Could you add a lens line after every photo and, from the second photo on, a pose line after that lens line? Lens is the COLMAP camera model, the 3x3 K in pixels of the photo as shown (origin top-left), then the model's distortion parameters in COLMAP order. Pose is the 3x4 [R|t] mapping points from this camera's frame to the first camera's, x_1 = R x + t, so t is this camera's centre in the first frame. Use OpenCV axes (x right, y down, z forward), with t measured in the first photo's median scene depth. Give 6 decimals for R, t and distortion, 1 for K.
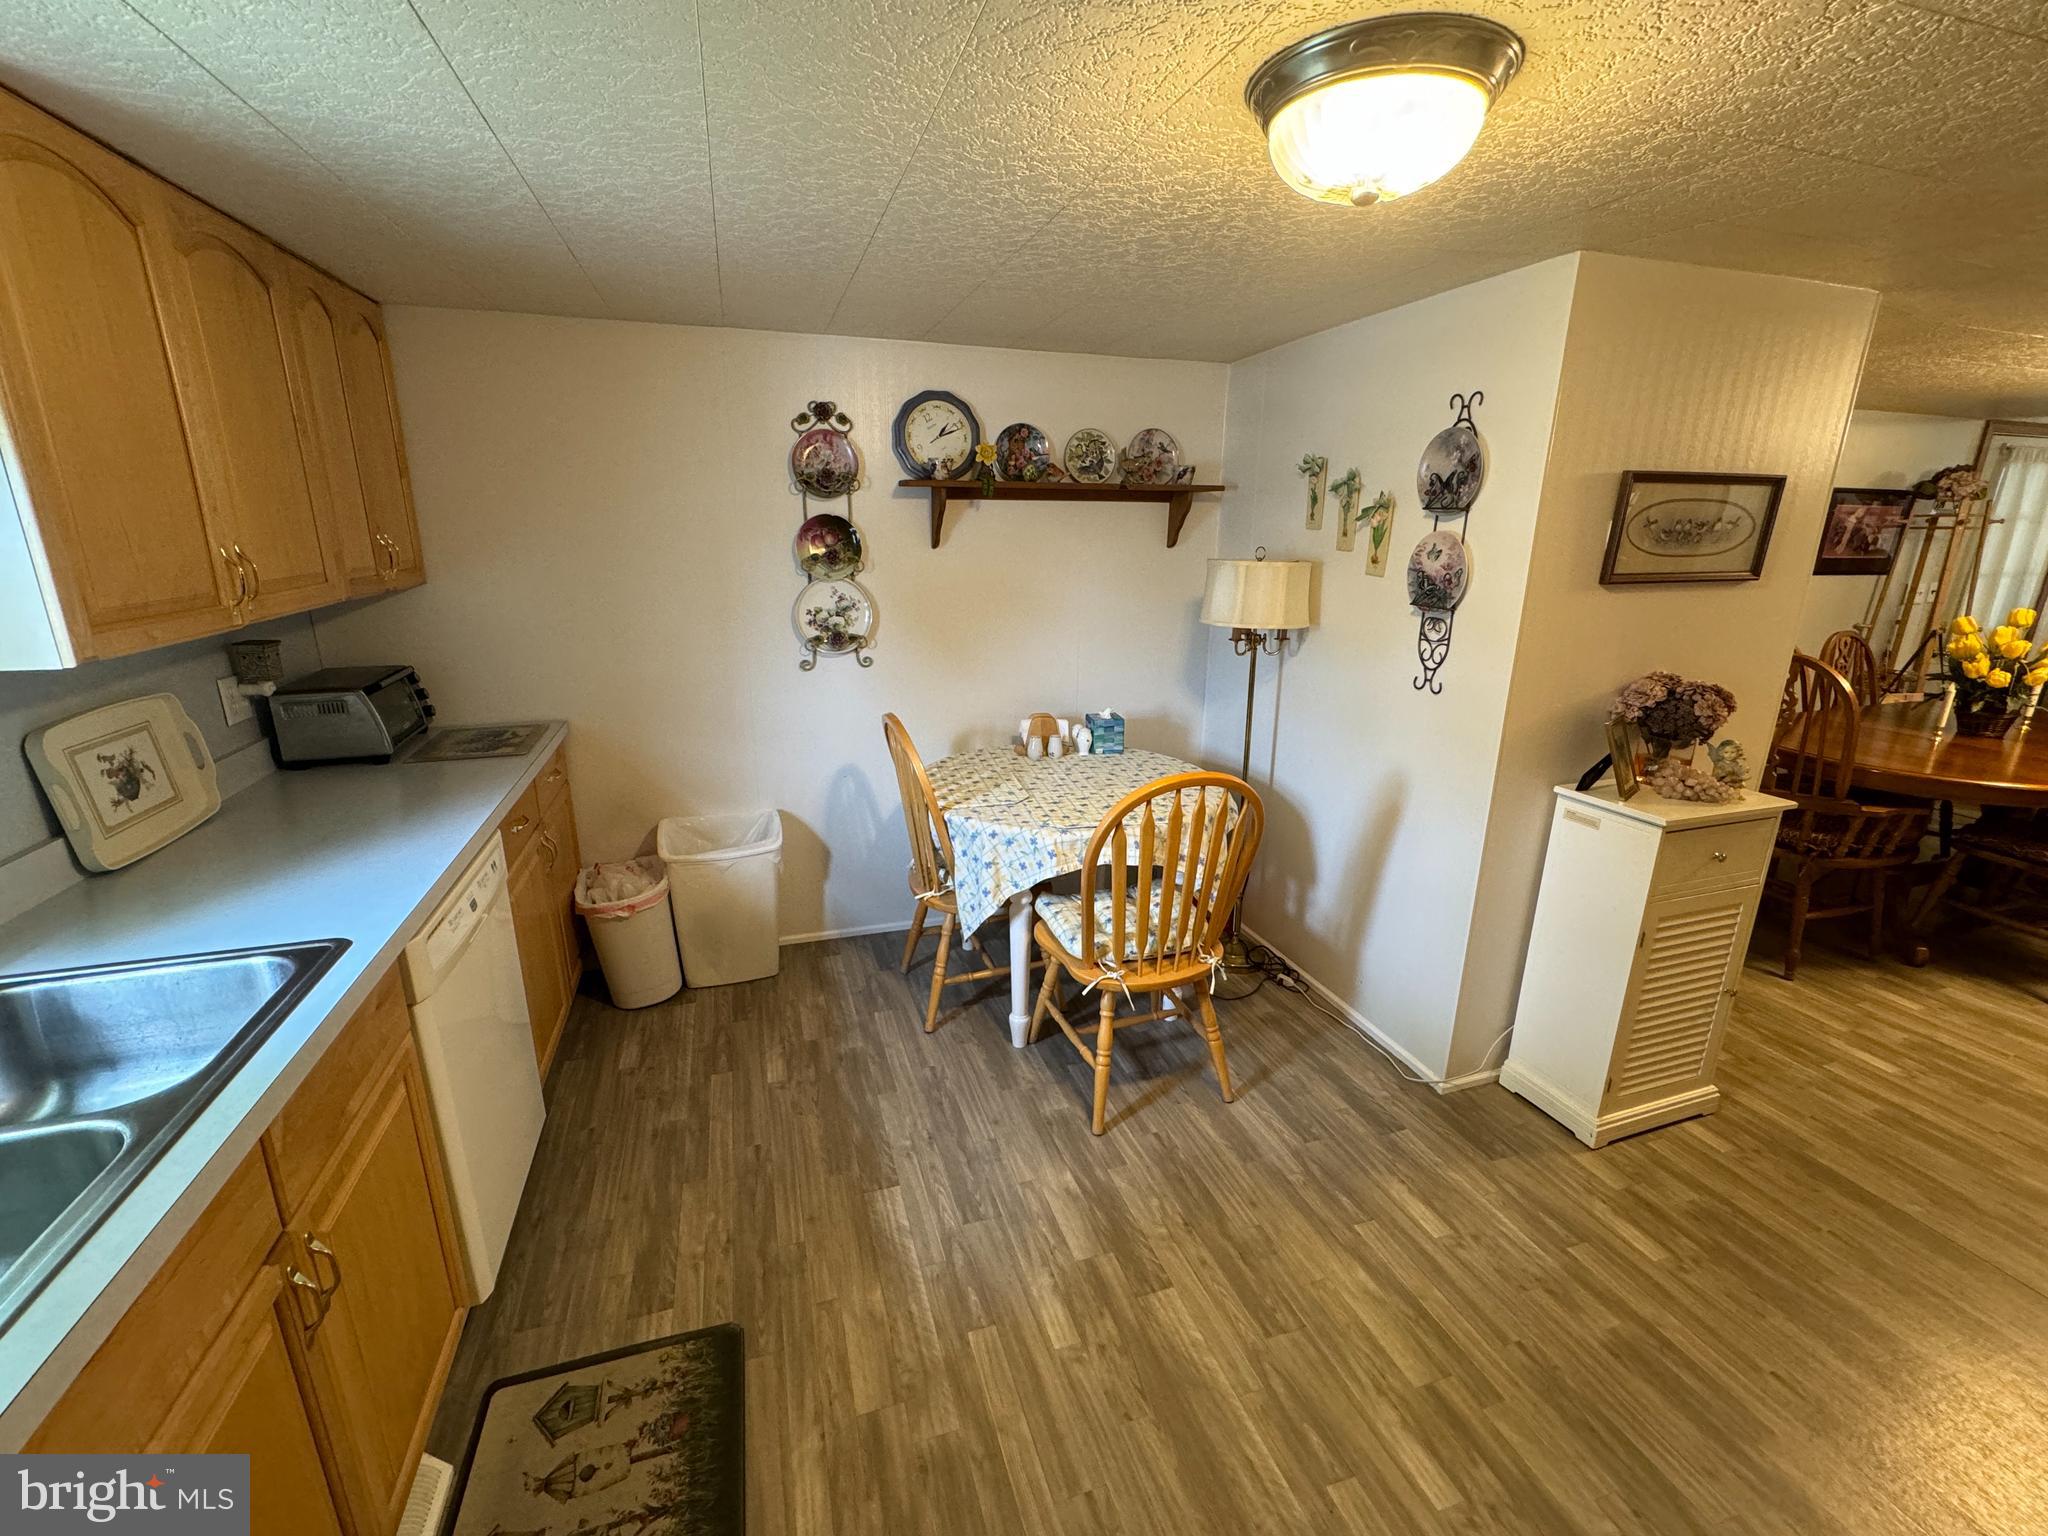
lens RADIAL K [[861.4, 0, 1018.0], [0, 861.4, 770.1], [0, 0, 1]] dist [-0.001477, 0.000609]
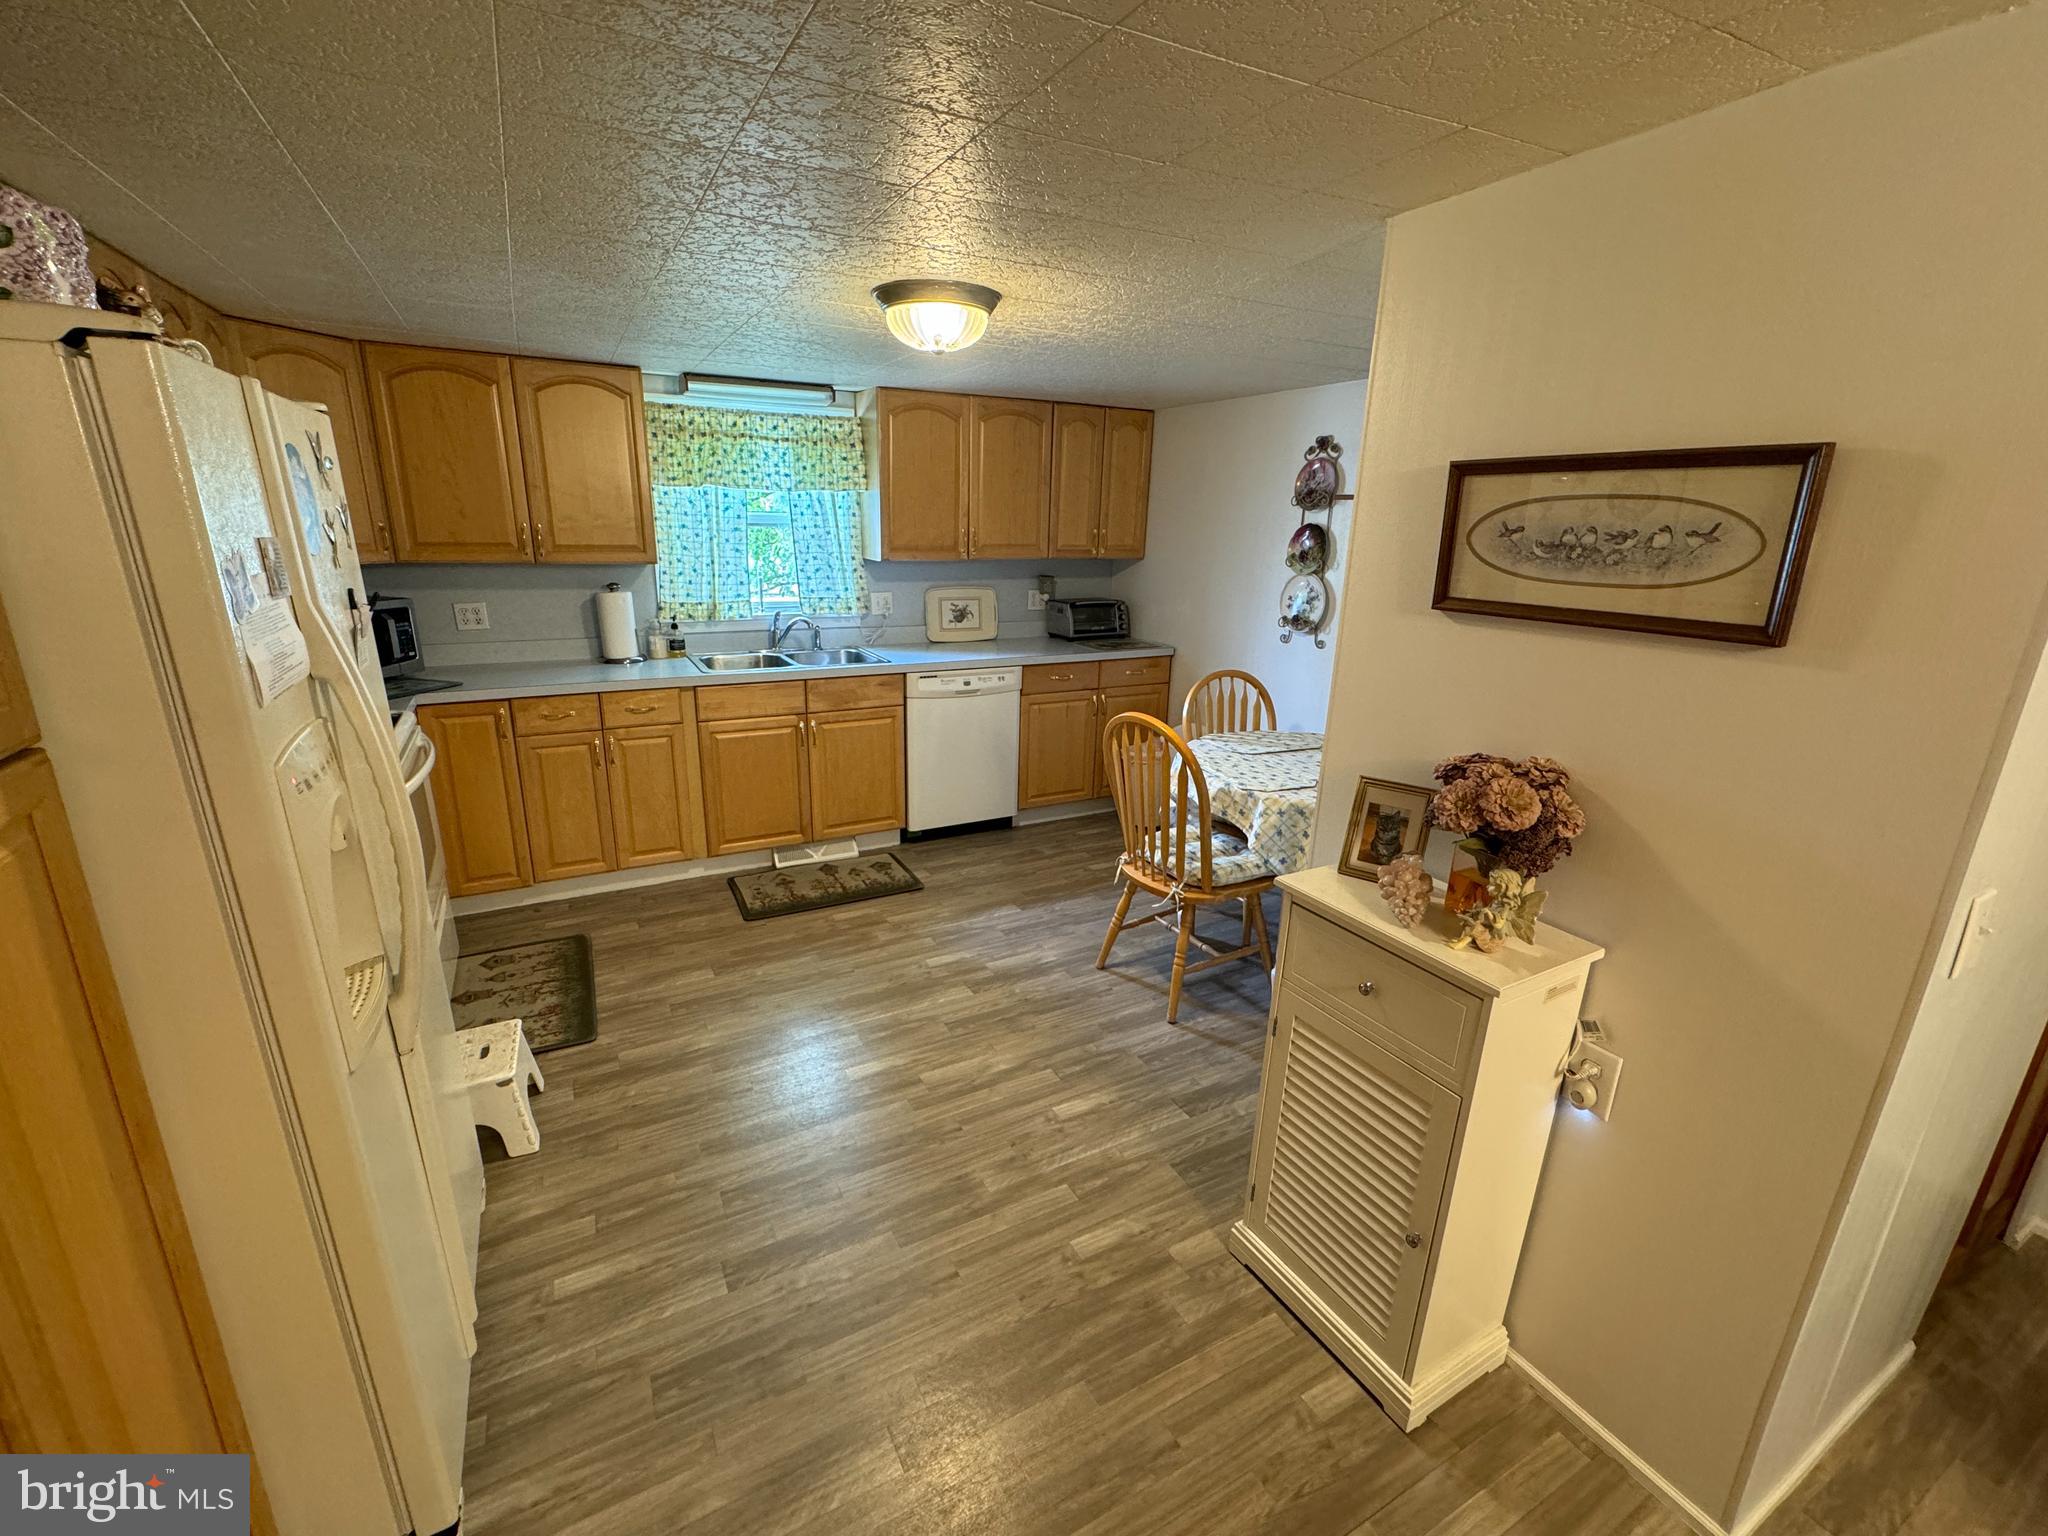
lens RADIAL K [[865.3, 0, 1018.7], [0, 865.3, 767.0], [0, 0, 1]] dist [-0.001564, 0.001454]
pose [[0.182537, 0.270109, -0.945368, 1.073399], [-0.297618, 0.931593, 0.208707, -0.104624], [0.937072, 0.243261, 0.250440, 0.380837]]
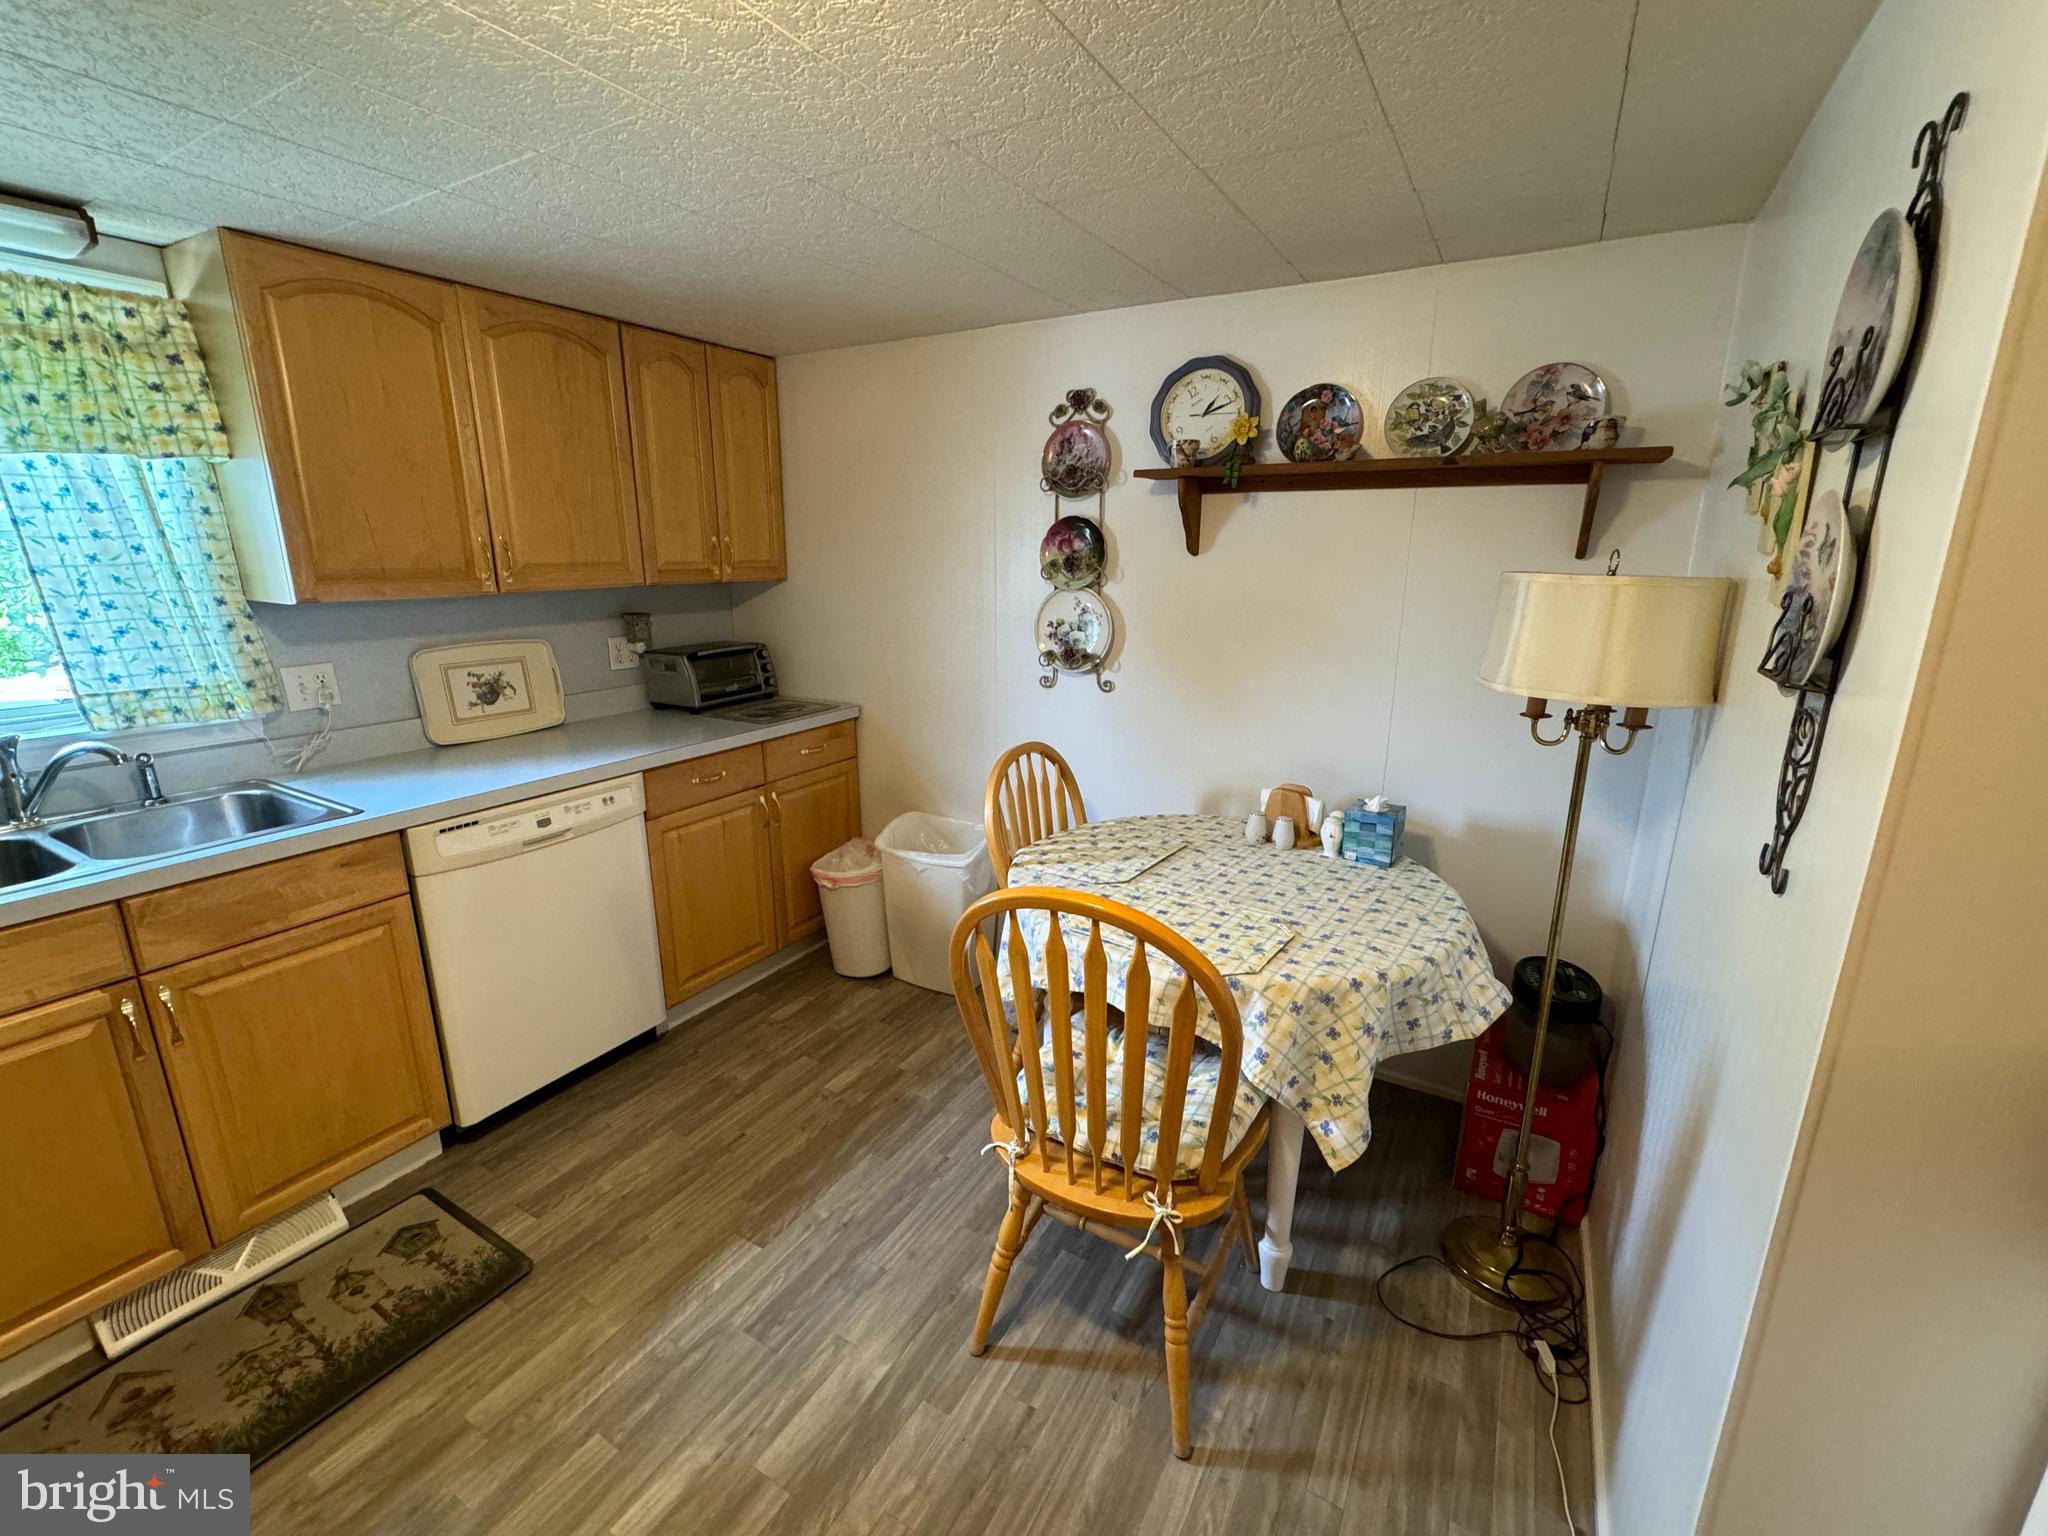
lens RADIAL K [[865.3, 0, 1017.6], [0, 865.3, 768.2], [0, 0, 1]] dist [-0.001564, 0.001454]
pose [[0.668103, 0.178747, -0.722280, 0.457948], [-0.206589, 0.977112, 0.050719, -0.080191], [0.714814, 0.115329, 0.689739, 0.393677]]
